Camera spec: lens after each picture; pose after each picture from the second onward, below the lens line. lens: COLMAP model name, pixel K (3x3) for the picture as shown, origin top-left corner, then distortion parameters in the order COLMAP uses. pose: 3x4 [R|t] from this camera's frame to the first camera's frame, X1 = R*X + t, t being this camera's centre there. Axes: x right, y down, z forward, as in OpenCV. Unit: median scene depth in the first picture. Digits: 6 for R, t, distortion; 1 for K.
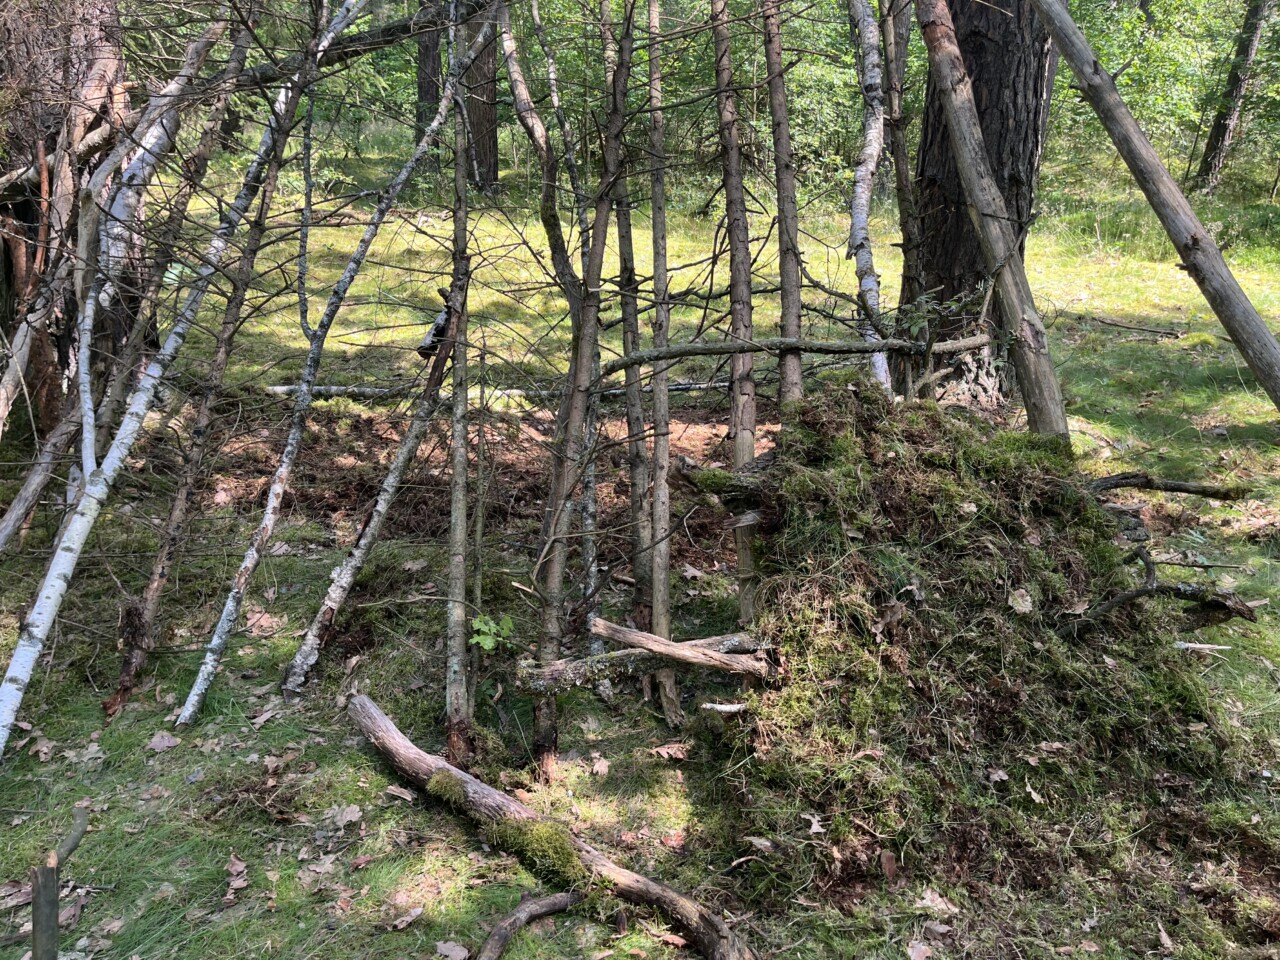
lens RADIAL K [[982.3, 0, 644.1], [0, 982.3, 488.2], [0, 0, 1]] dist [0.051778, -0.057063]
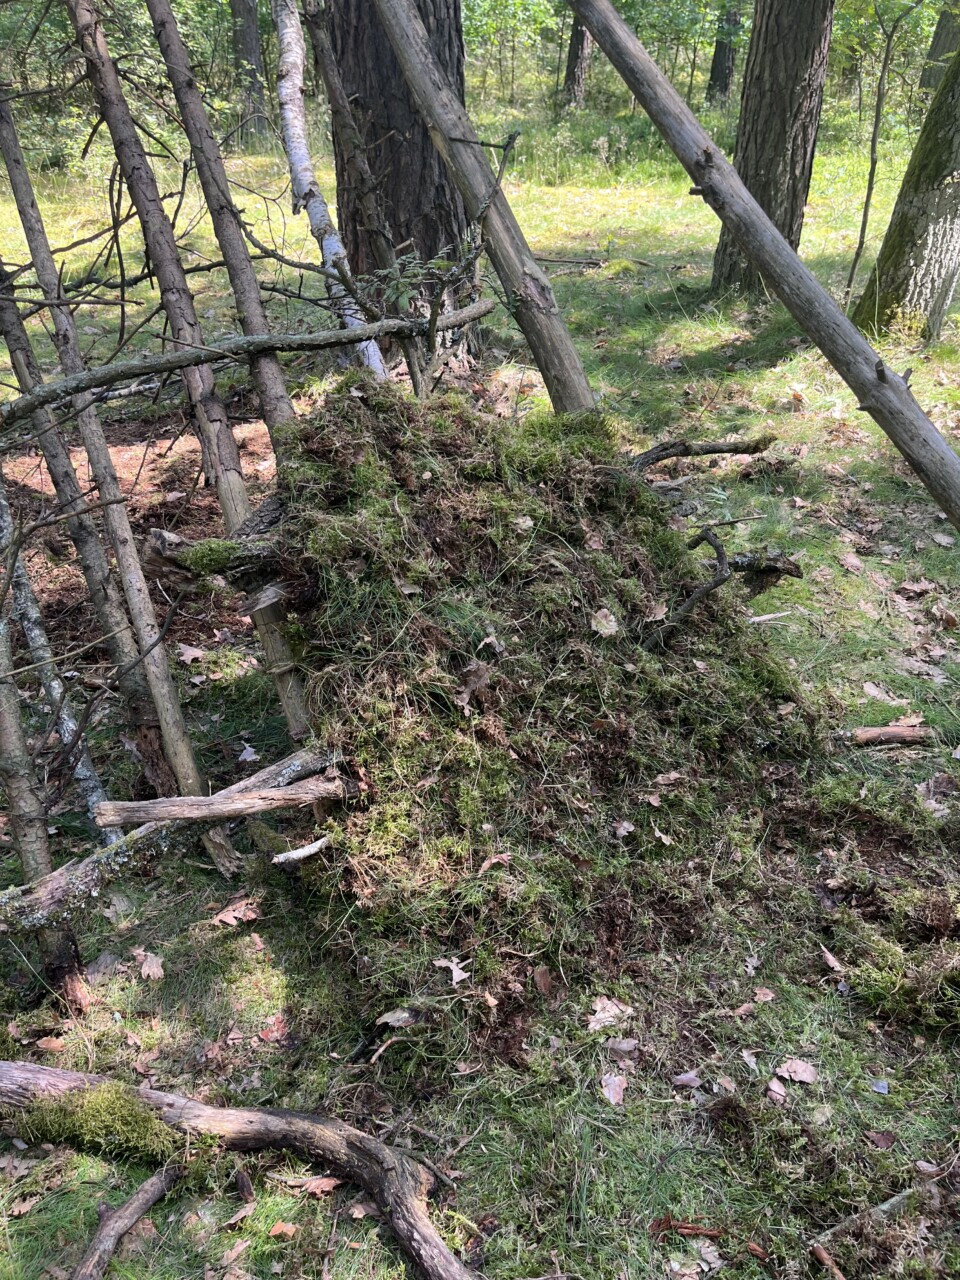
lens RADIAL K [[982.3, 0, 483.5], [0, 982.3, 653.1], [0, 0, 1]] dist [0.051778, -0.057063]
pose [[0.904911, -0.245538, 0.347631, -0.017390], [0.173302, 0.958598, 0.225955, -0.067433], [-0.388719, -0.144224, 0.909999, 0.242476]]
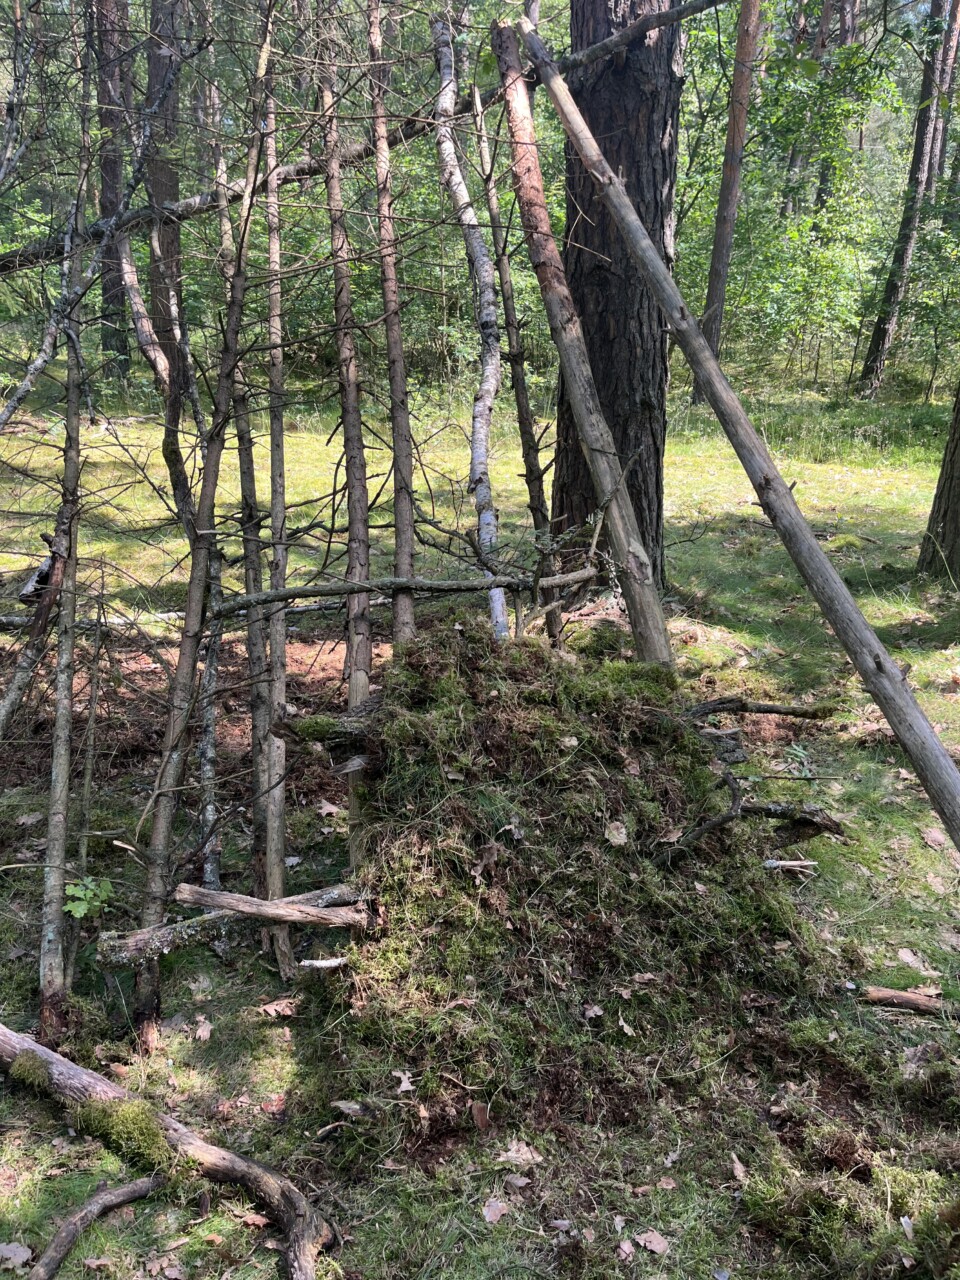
lens RADIAL K [[982.3, 0, 483.6], [0, 982.3, 648.2], [0, 0, 1]] dist [0.051778, -0.057063]
pose [[0.992528, -0.037269, 0.116189, 0.123222], [0.040998, 0.998713, -0.029871, -0.050550], [-0.114926, 0.034411, 0.992778, -0.009814]]
